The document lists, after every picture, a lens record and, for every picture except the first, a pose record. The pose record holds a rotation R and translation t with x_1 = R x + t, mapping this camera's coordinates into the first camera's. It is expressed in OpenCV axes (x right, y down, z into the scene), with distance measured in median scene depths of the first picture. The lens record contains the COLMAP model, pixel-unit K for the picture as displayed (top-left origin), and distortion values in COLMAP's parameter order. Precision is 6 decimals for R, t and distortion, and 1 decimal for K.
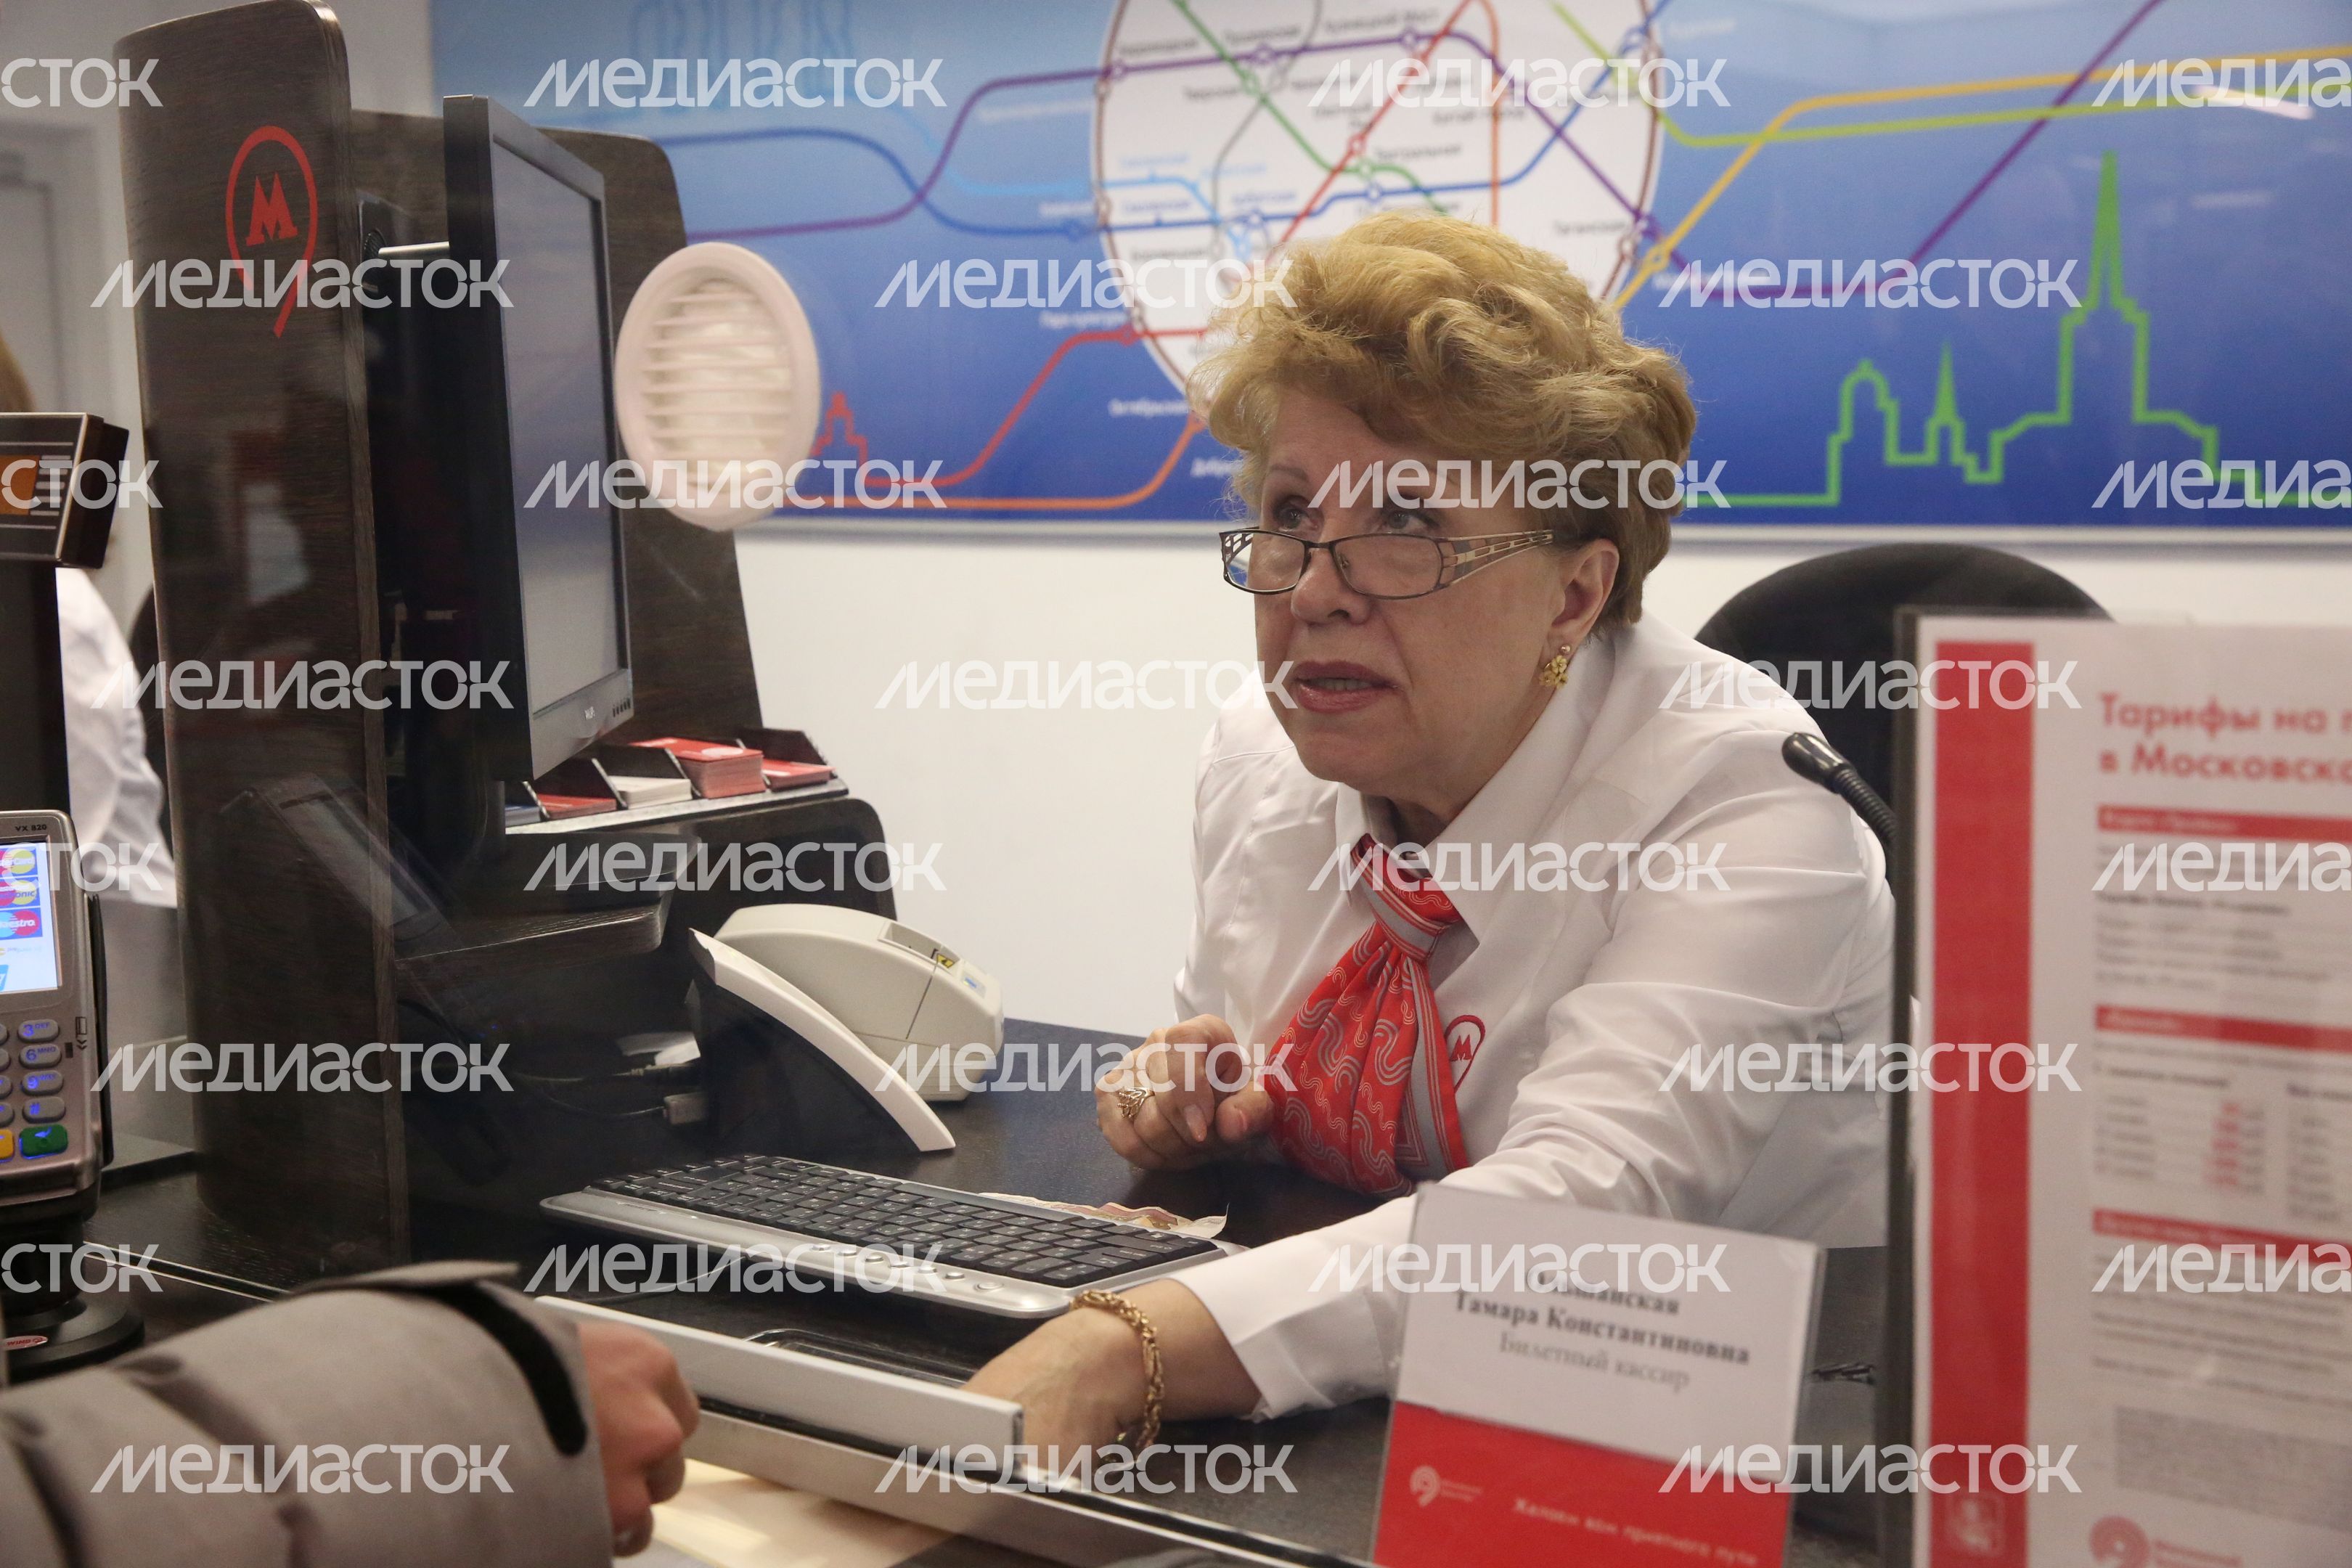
lens RADIAL K [[3085.3, 0, 1176.0], [0, 3085.3, 784.0], [0, 0, 1]] dist [0.058892, 0.018723]
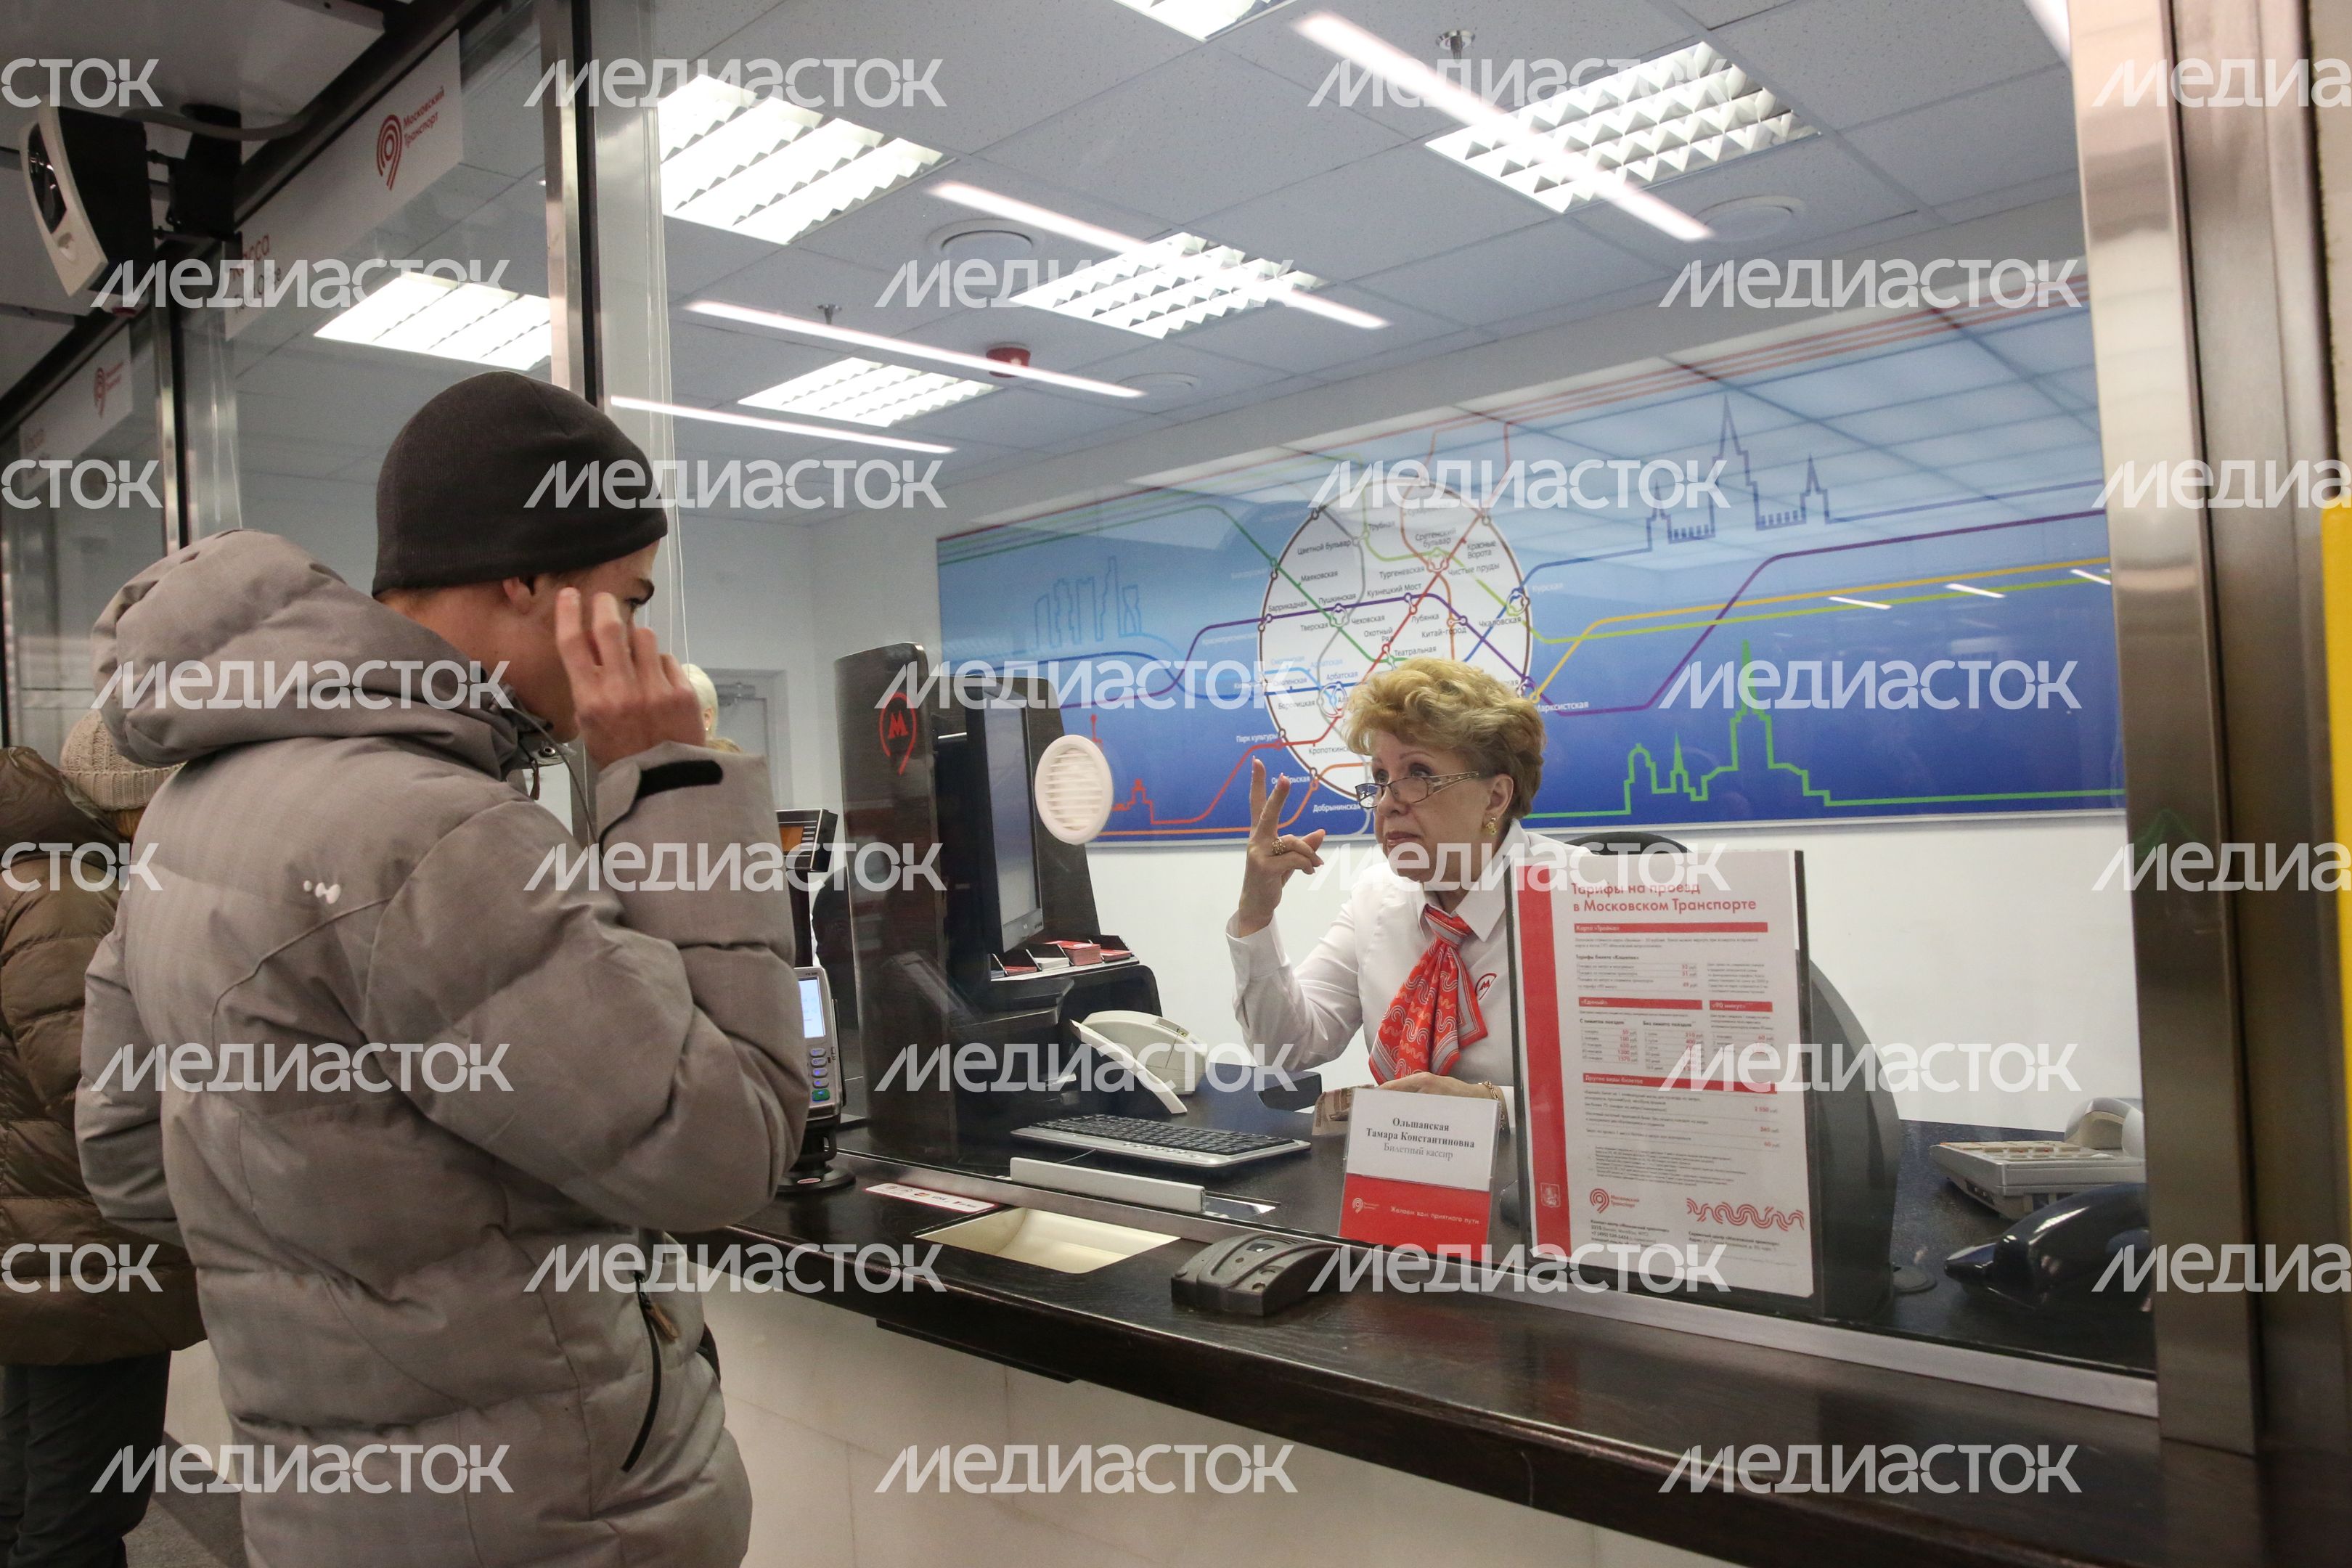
lens RADIAL K [[1587.4, 0, 1143.3], [0, 1587.4, 782.8], [0, 0, 1]] dist [-0.072590, -0.000702]
pose [[0.993451, -0.042587, -0.106022, 0.023378], [0.029541, 0.992126, -0.121709, 0.013675], [0.110370, 0.117780, 0.986887, -0.141823]]
